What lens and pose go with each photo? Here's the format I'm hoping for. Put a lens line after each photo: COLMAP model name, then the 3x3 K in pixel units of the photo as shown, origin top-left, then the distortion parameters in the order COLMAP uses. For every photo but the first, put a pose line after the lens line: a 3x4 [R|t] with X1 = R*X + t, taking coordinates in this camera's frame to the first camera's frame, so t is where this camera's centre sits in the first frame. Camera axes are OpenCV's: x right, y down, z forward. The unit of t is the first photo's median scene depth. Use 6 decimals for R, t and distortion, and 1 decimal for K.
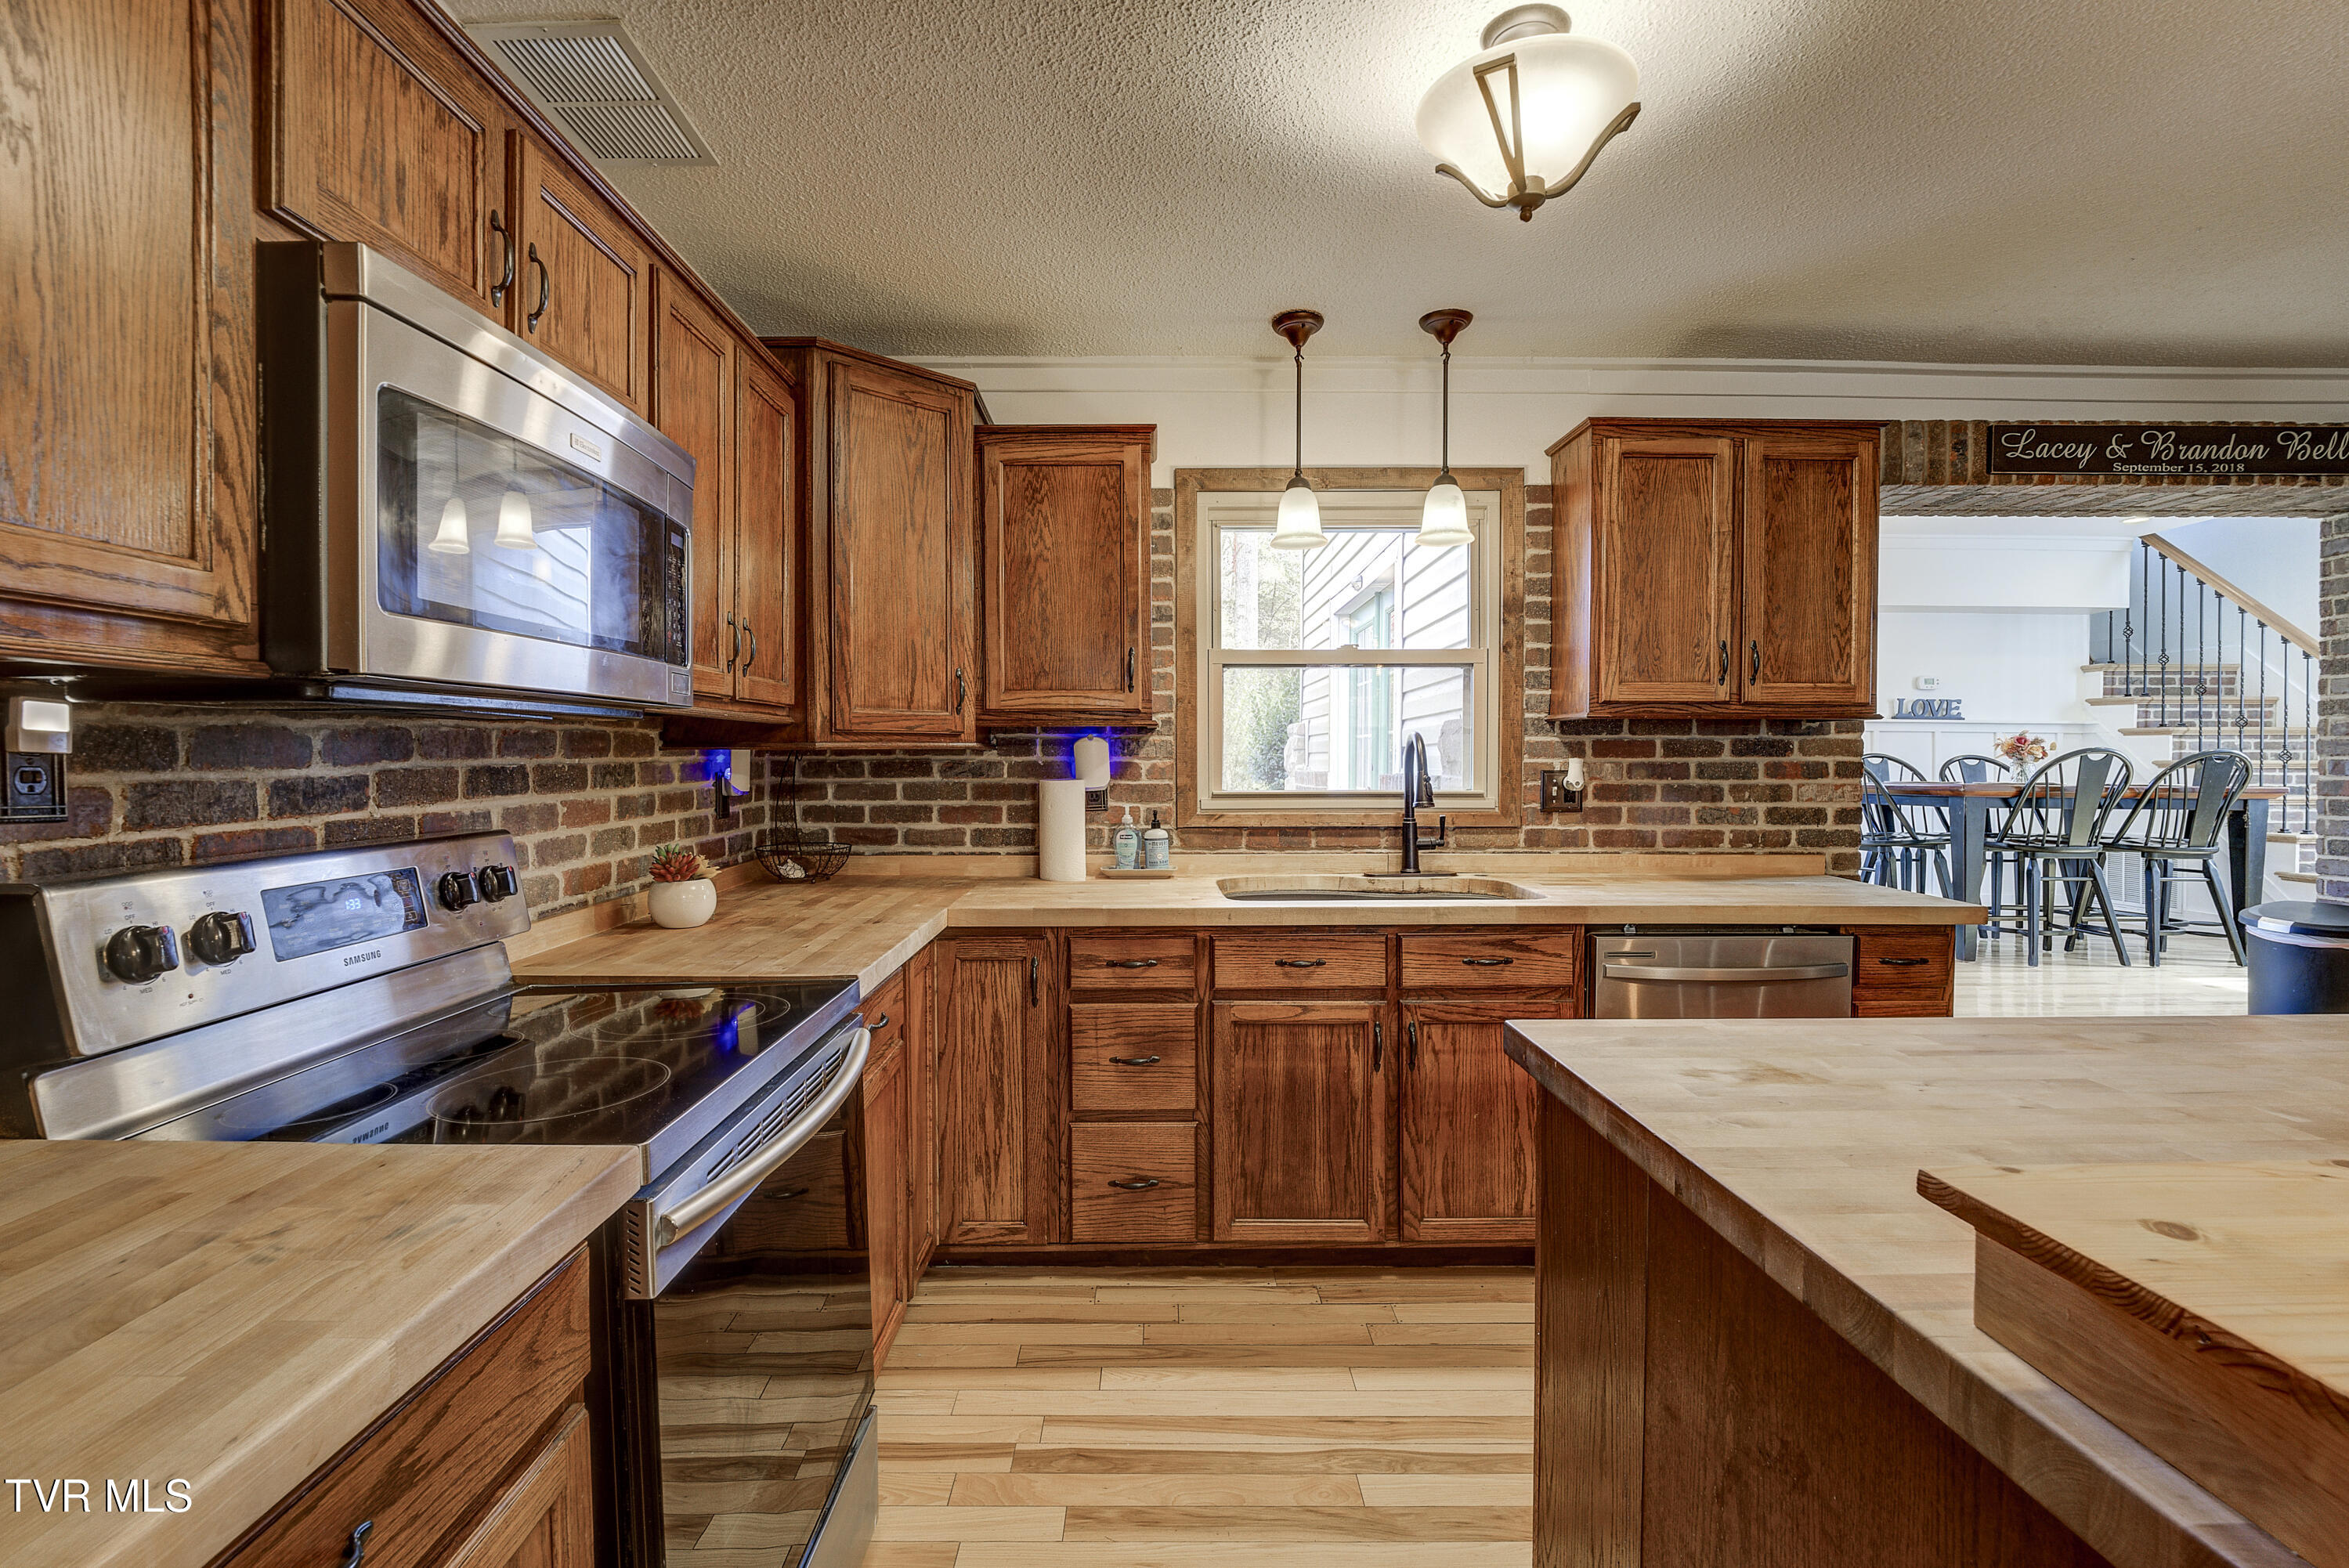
lens RADIAL K [[1076.9, 0, 1159.5], [0, 1076.9, 777.1], [0, 0, 1]] dist [-0.020771, 0.002776]
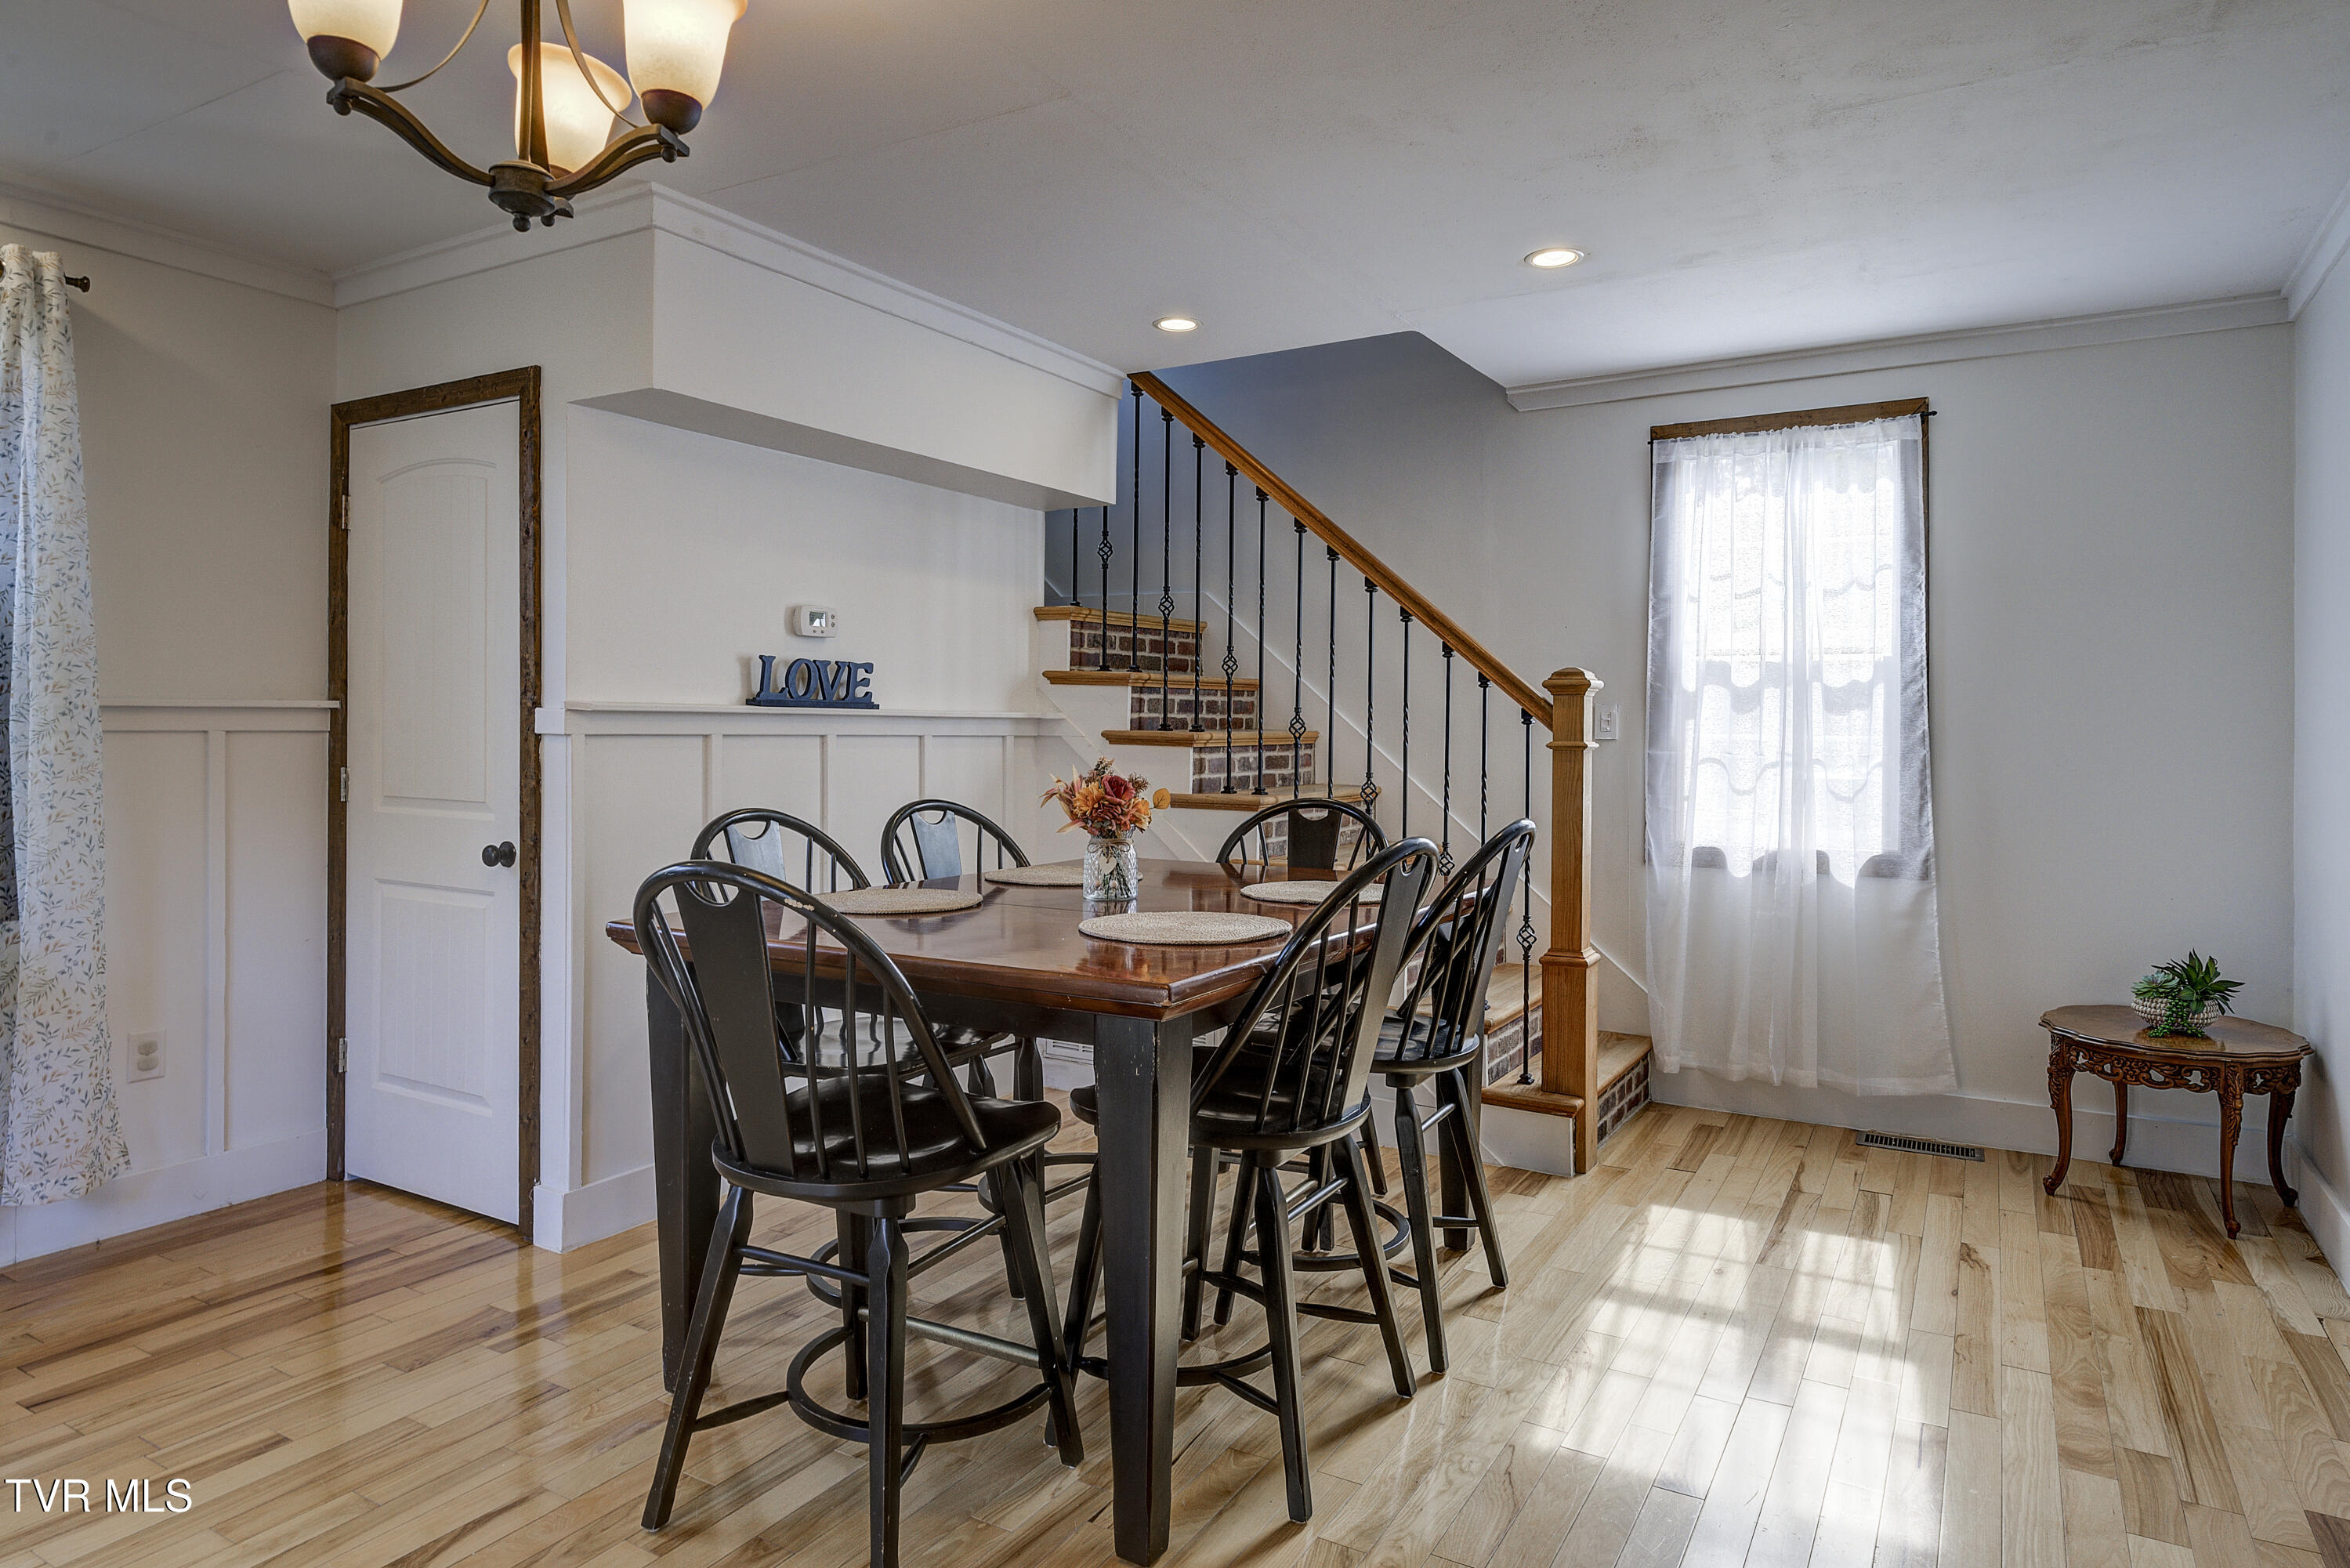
lens RADIAL K [[1373.1, 0, 1192.3], [0, 1373.1, 725.5], [0, 0, 1]] dist [0.006625, -0.002011]
pose [[0.511113, 0.000022, 0.859514, 0.745552], [0.003038, 0.999994, -0.001832, -0.104527], [-0.859508, 0.003548, 0.511110, 1.356615]]
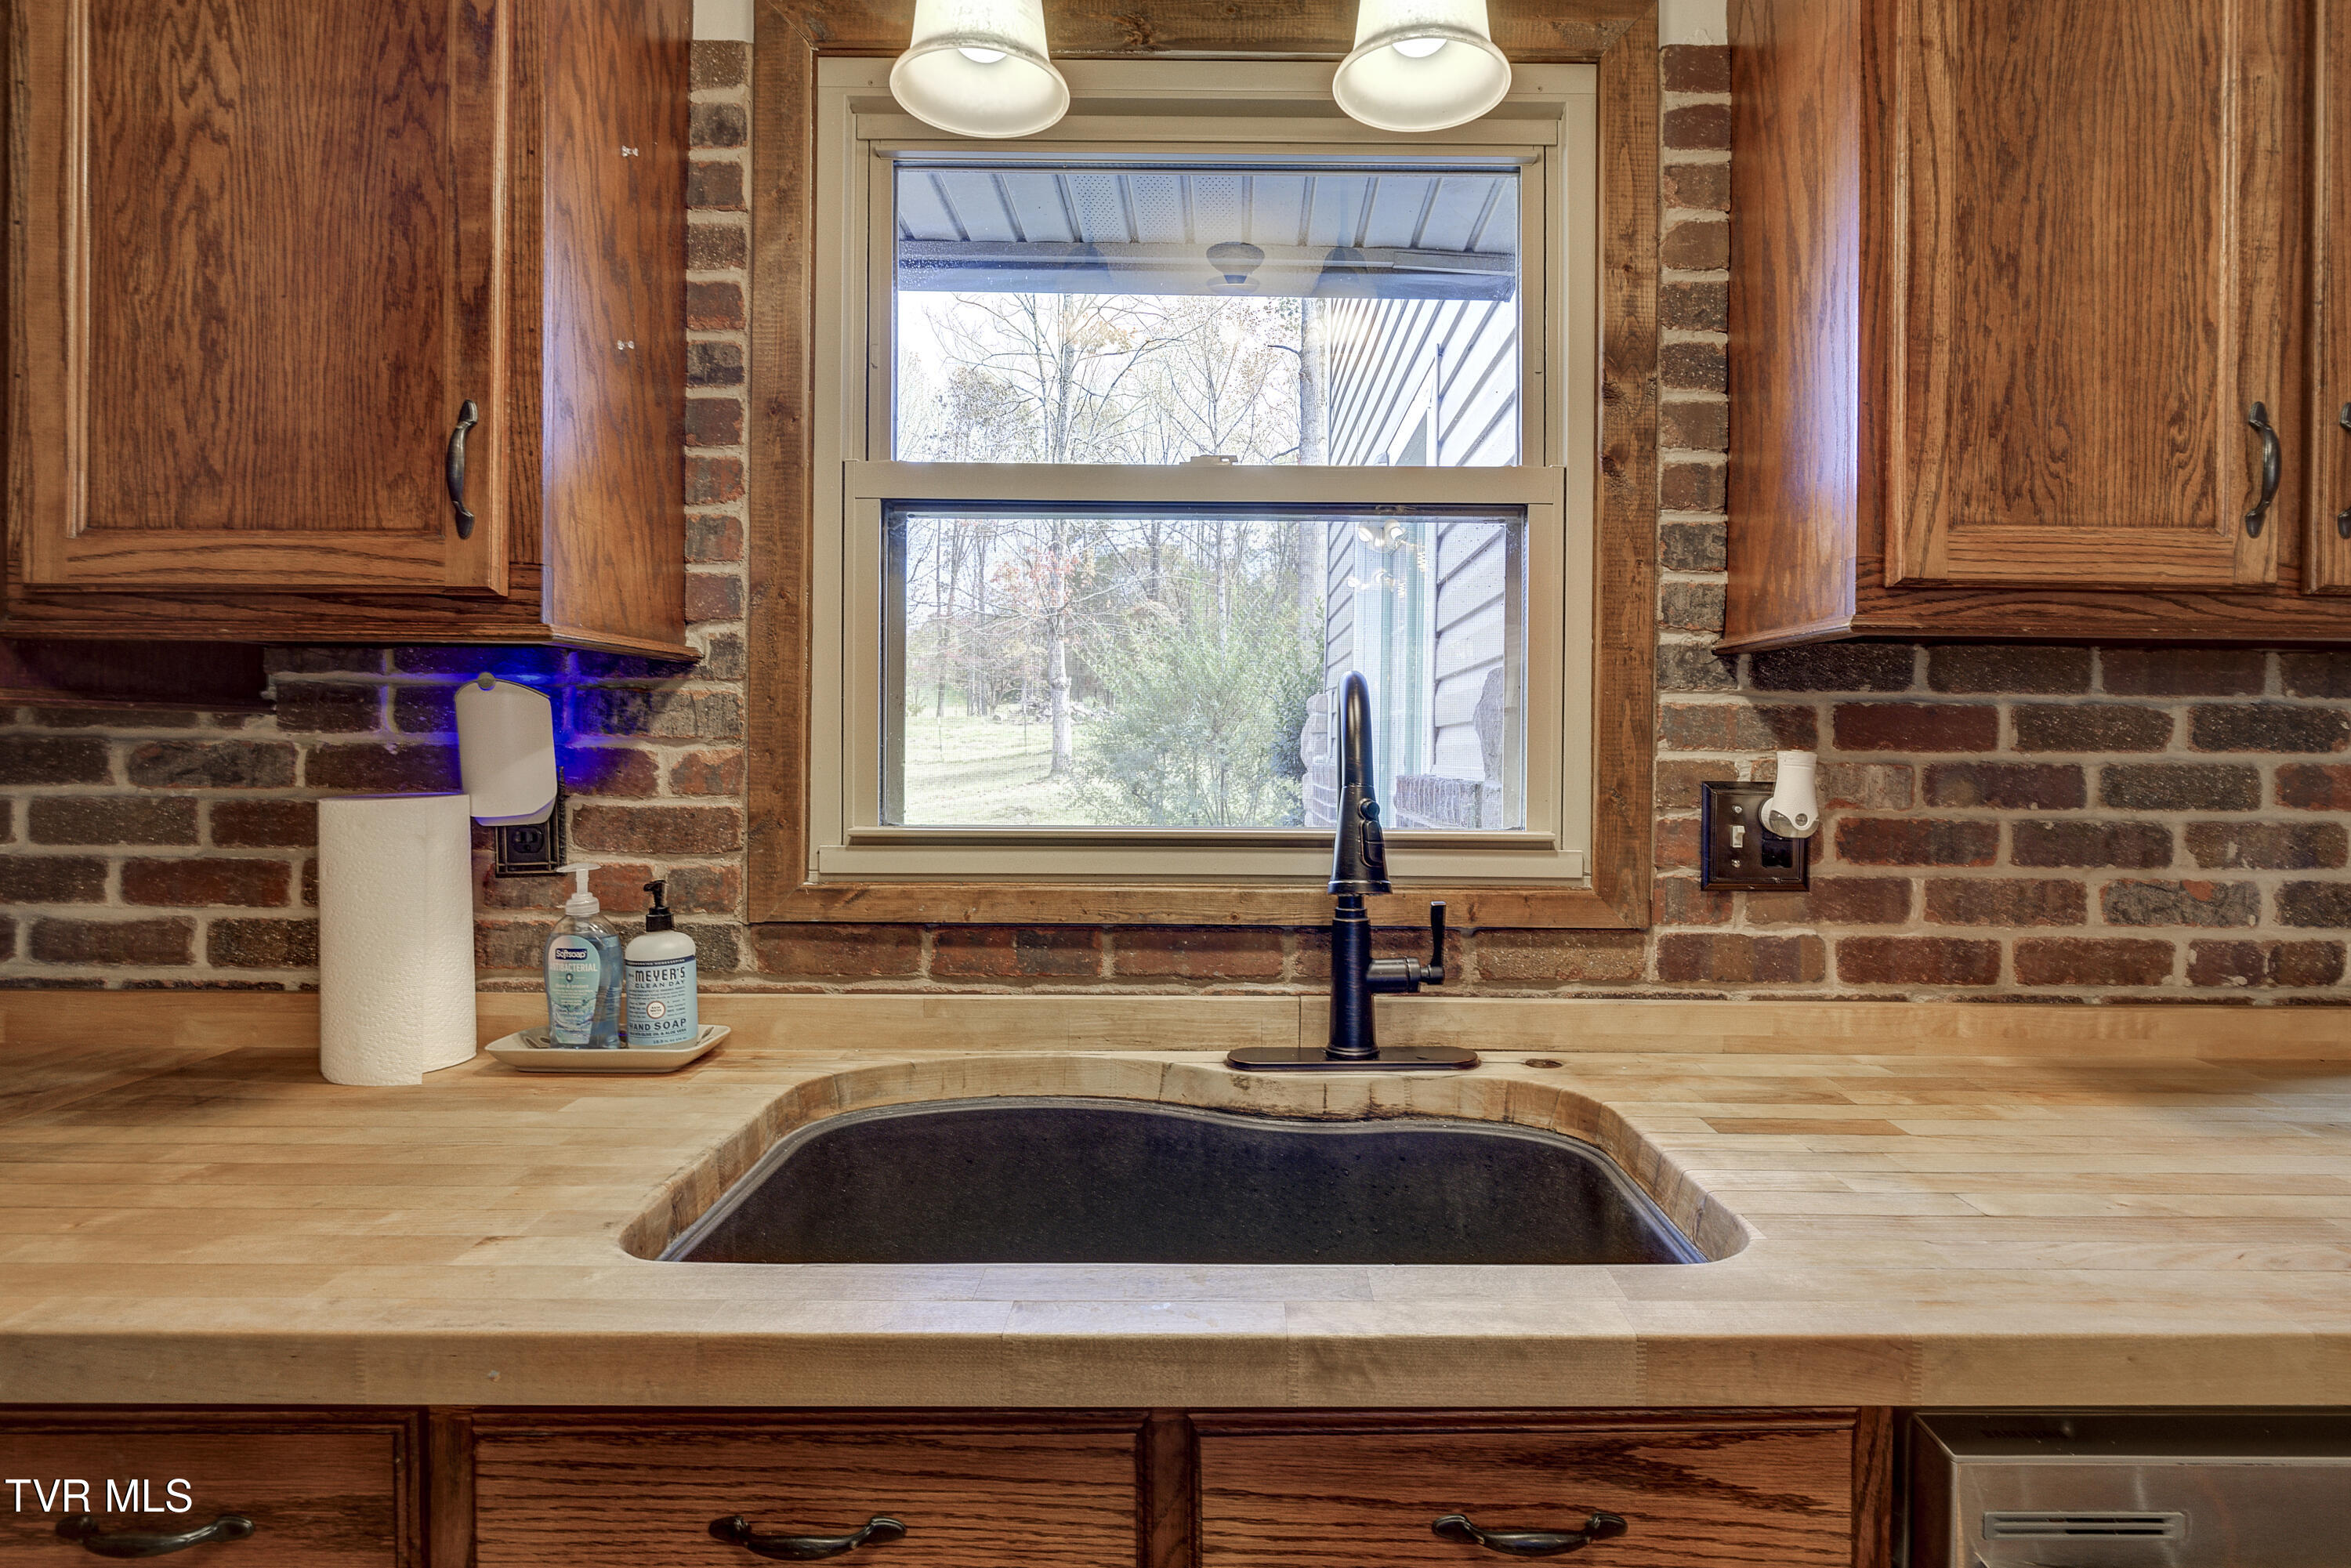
lens RADIAL K [[1207.5, 0, 1244.8], [0, 1207.5, 733.4], [0, 0, 1]] dist [-0.013416, 0.003085]
pose [[0.999924, 0.010131, 0.006974, 0.189938], [-0.009947, 0.999614, -0.025932, -0.010756], [-0.007234, 0.025860, 0.999639, 0.574028]]
